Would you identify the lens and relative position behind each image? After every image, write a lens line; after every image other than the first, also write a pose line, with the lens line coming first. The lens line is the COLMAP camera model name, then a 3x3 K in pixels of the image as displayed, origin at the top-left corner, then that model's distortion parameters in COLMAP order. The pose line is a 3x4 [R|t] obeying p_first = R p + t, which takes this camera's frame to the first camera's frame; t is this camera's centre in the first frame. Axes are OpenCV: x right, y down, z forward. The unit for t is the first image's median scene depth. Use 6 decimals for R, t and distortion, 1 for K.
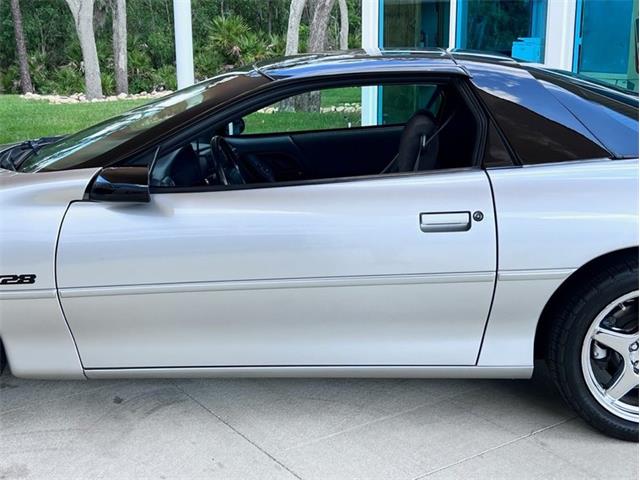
lens RADIAL K [[821.2, 0, 329.7], [0, 821.2, 238.0], [0, 0, 1]] dist [0.168730, -0.531662]
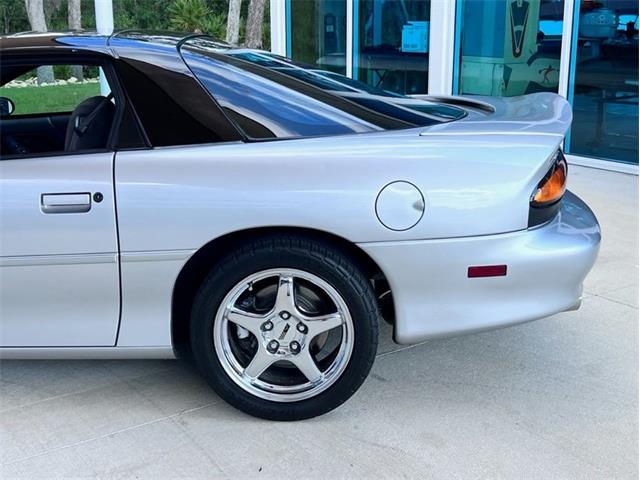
lens RADIAL K [[821.2, 0, 329.7], [0, 821.2, 238.0], [0, 0, 1]] dist [0.168730, -0.531662]
pose [[0.999981, 0.001457, 0.006055, 0.321586], [-0.001570, 0.999825, 0.018615, 0.002555], [-0.006027, -0.018624, 0.999808, -0.004994]]
